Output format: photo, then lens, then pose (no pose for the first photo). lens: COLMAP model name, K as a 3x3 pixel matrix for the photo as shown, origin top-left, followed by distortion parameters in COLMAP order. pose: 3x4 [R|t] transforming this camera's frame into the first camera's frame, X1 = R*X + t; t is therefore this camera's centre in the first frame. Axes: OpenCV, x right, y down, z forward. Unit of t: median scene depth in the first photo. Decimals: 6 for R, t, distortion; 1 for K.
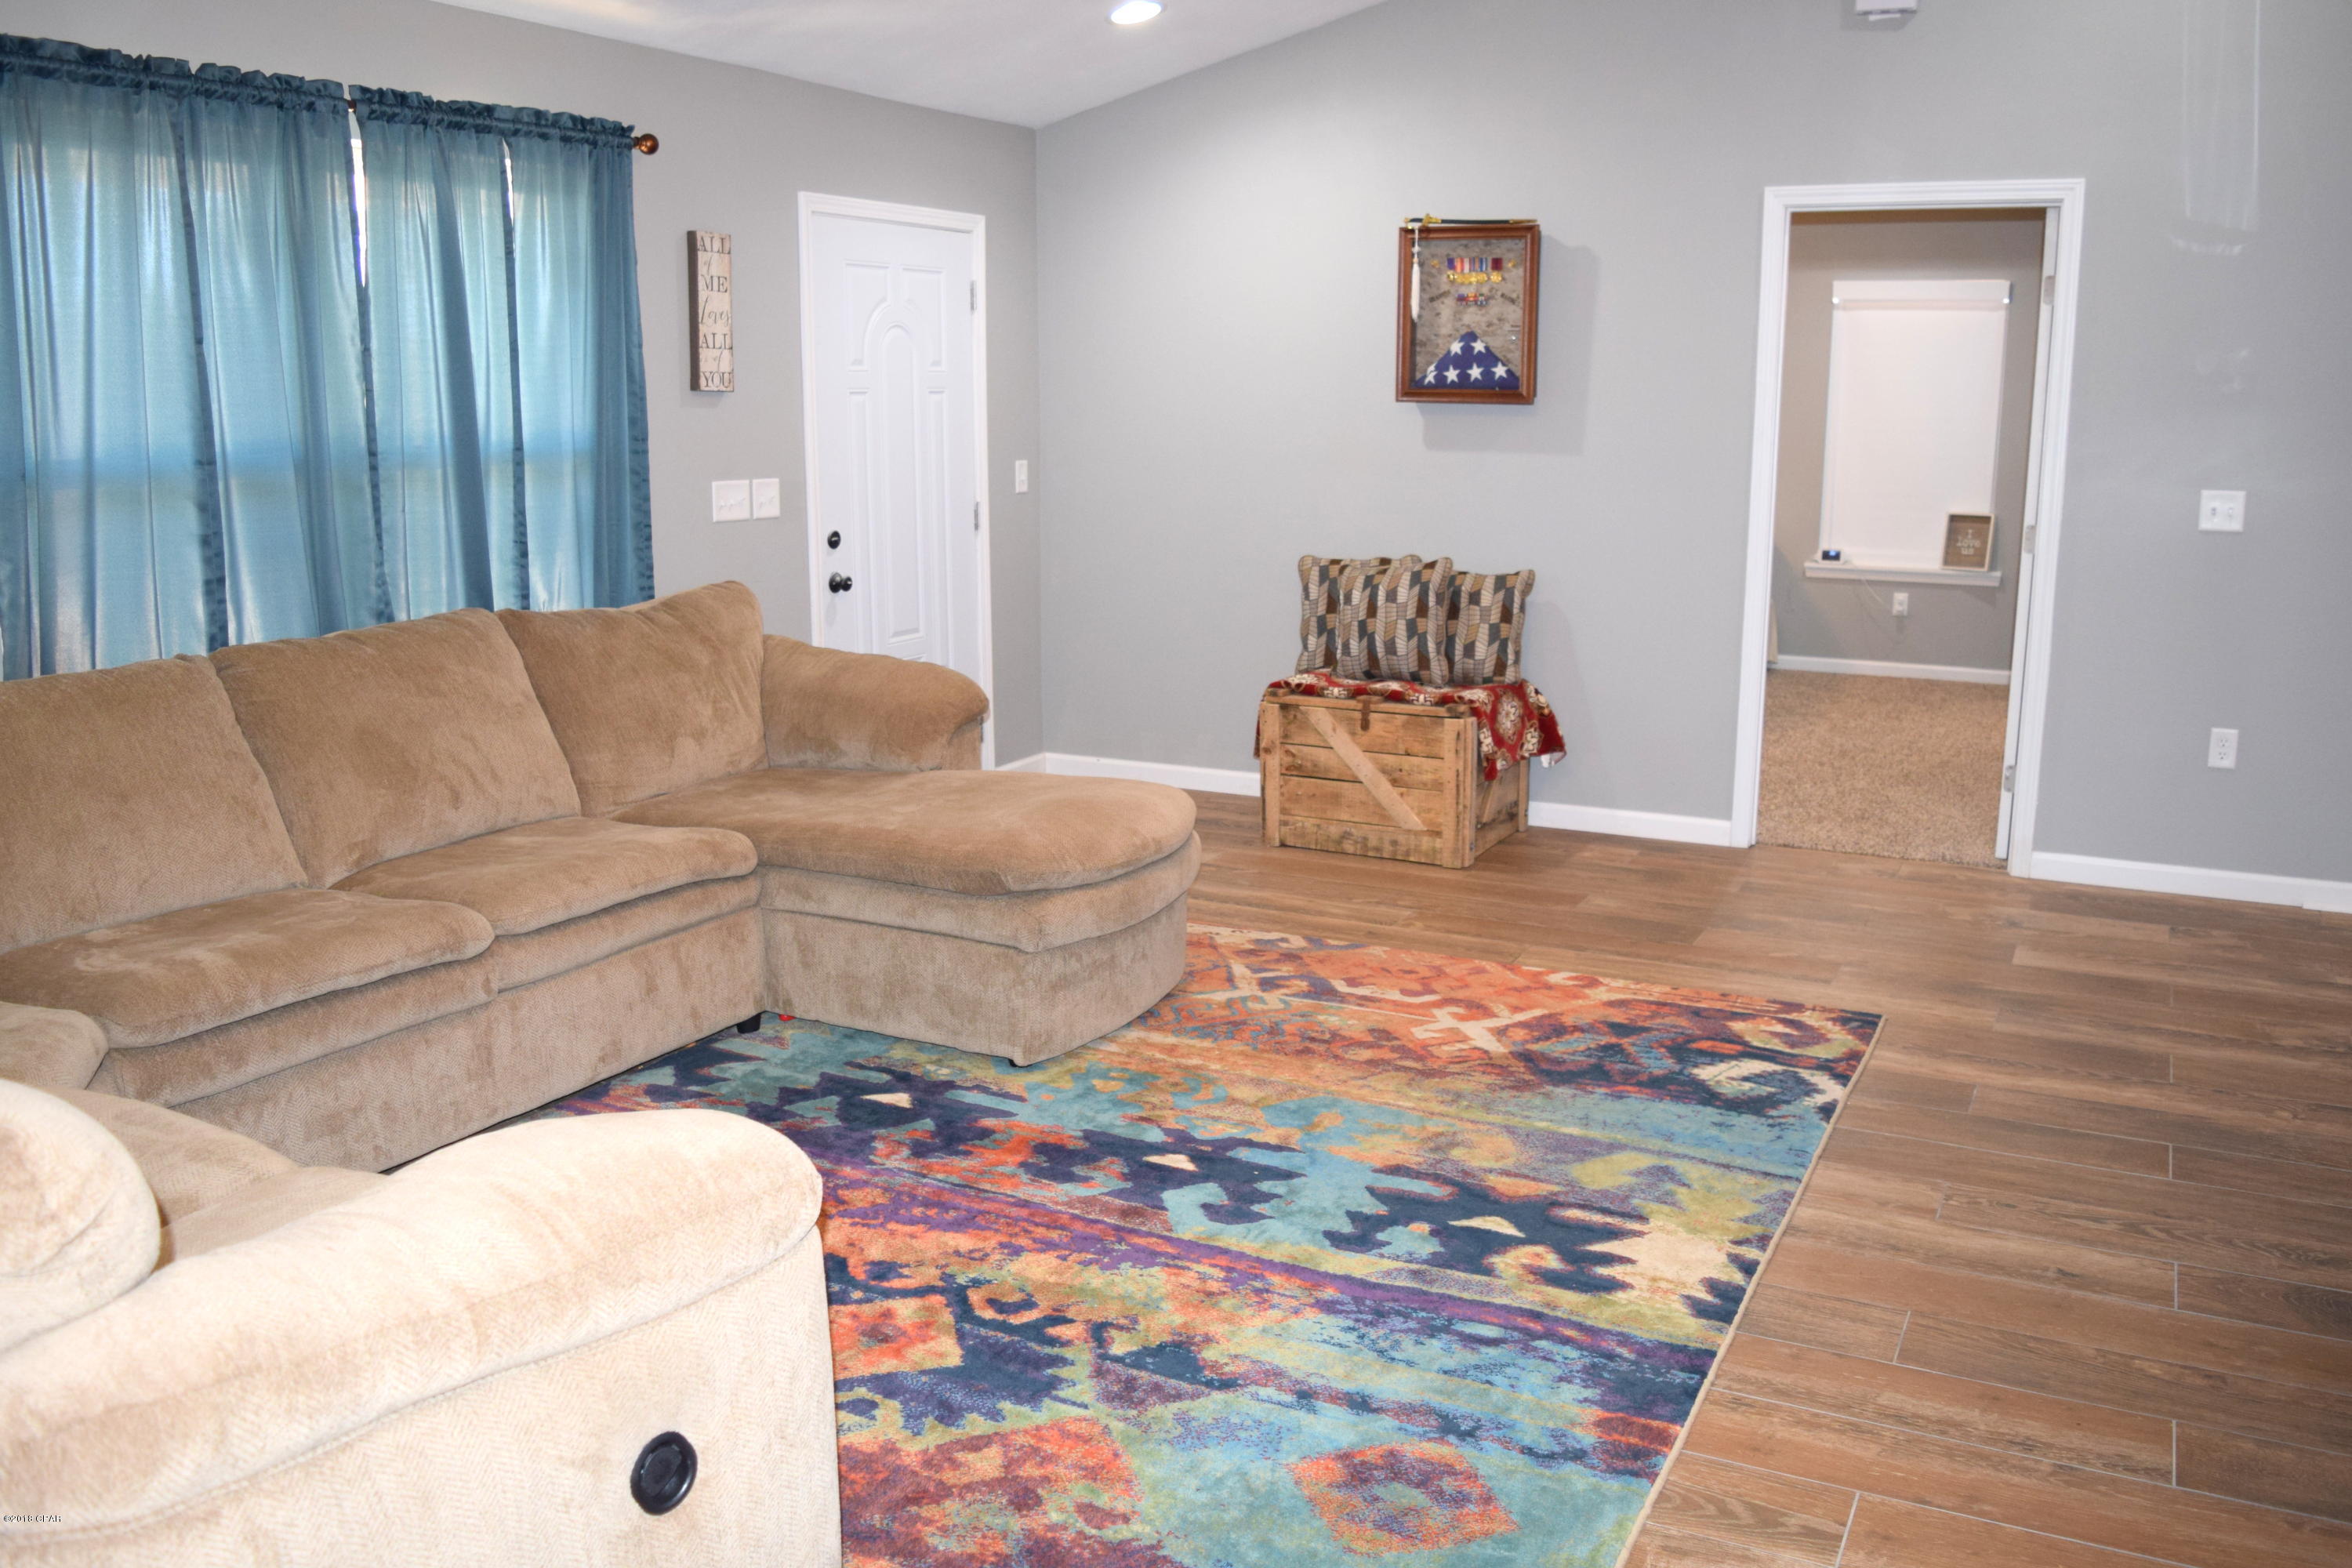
lens RADIAL K [[1903.6, 0, 1163.1], [0, 1903.6, 781.7], [0, 0, 1]] dist [-0.080047, 0.009235]
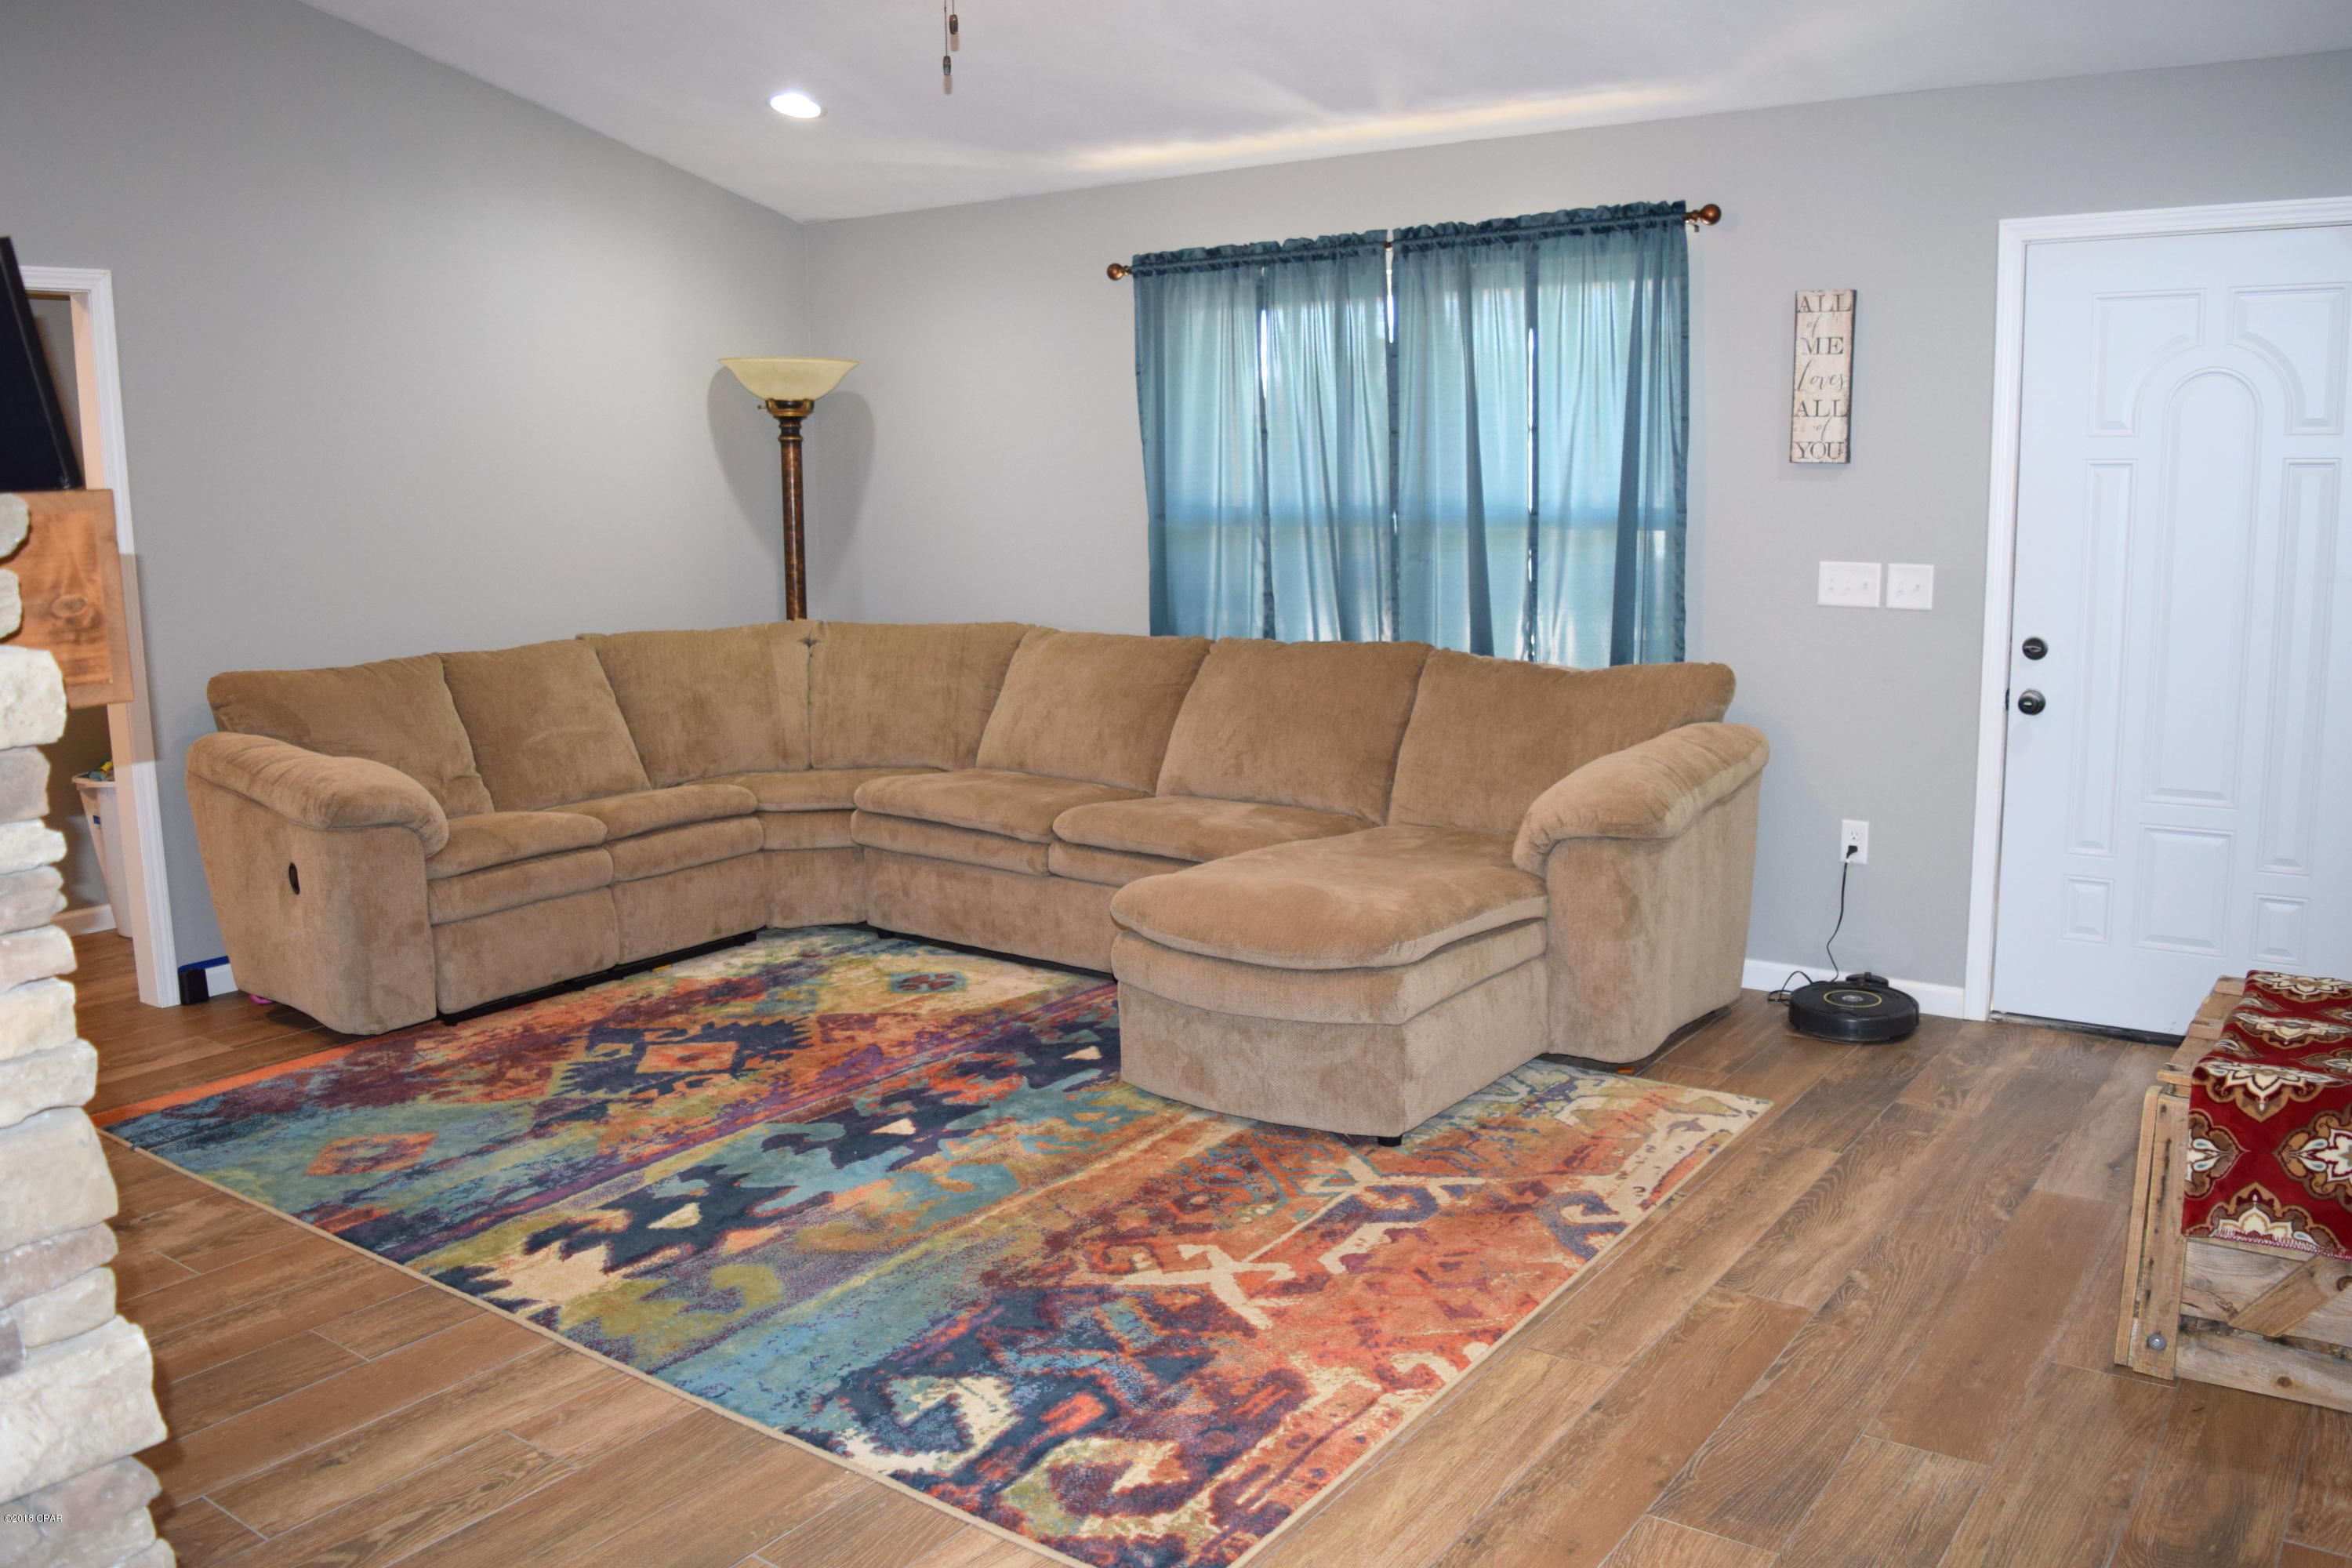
lens RADIAL K [[1903.6, 0, 1164.1], [0, 1903.6, 779.1], [0, 0, 1]] dist [-0.080047, 0.009235]
pose [[-0.149234, 0.164071, -0.975095, 0.922387], [-0.182537, 0.964618, 0.190244, -0.222291], [0.971807, 0.206382, -0.114005, 1.054482]]
